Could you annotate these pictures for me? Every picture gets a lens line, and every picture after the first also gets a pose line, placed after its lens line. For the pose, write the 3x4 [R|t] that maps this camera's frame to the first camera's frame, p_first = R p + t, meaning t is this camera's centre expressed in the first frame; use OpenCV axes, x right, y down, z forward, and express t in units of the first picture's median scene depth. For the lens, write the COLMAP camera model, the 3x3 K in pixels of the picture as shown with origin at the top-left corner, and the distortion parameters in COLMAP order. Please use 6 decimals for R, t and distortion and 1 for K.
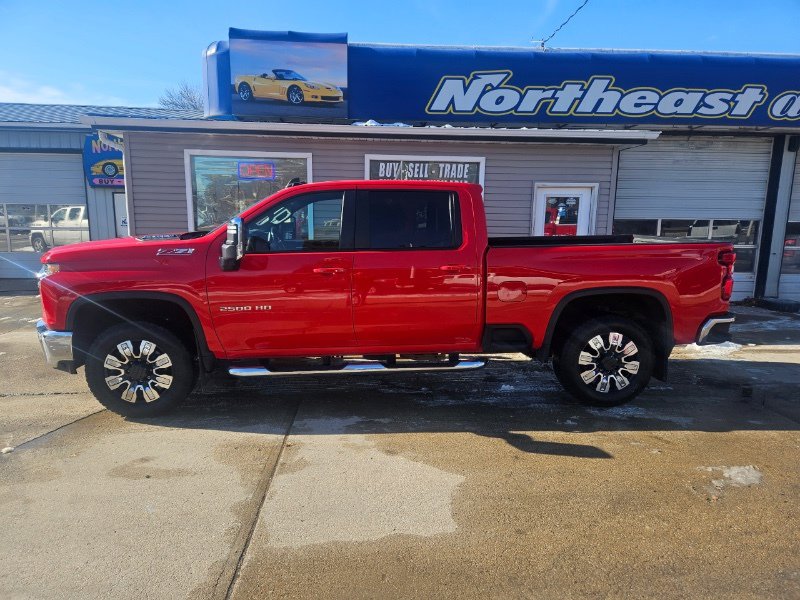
lens RADIAL K [[536.2, 0, 399.3], [0, 536.2, 303.2], [0, 0, 1]] dist [0.068270, -0.047469]
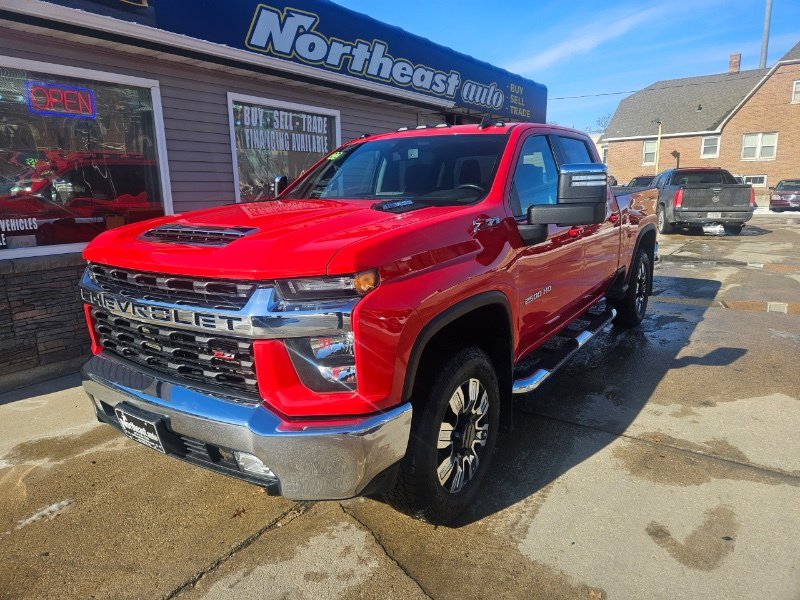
lens RADIAL K [[536.2, 0, 400.9], [0, 536.2, 290.2], [0, 0, 1]] dist [0.068270, -0.047469]
pose [[0.622753, -0.172644, 0.763134, -0.492424], [0.153291, 0.983372, 0.097375, -0.048973], [-0.767255, 0.056341, 0.638862, 0.355523]]
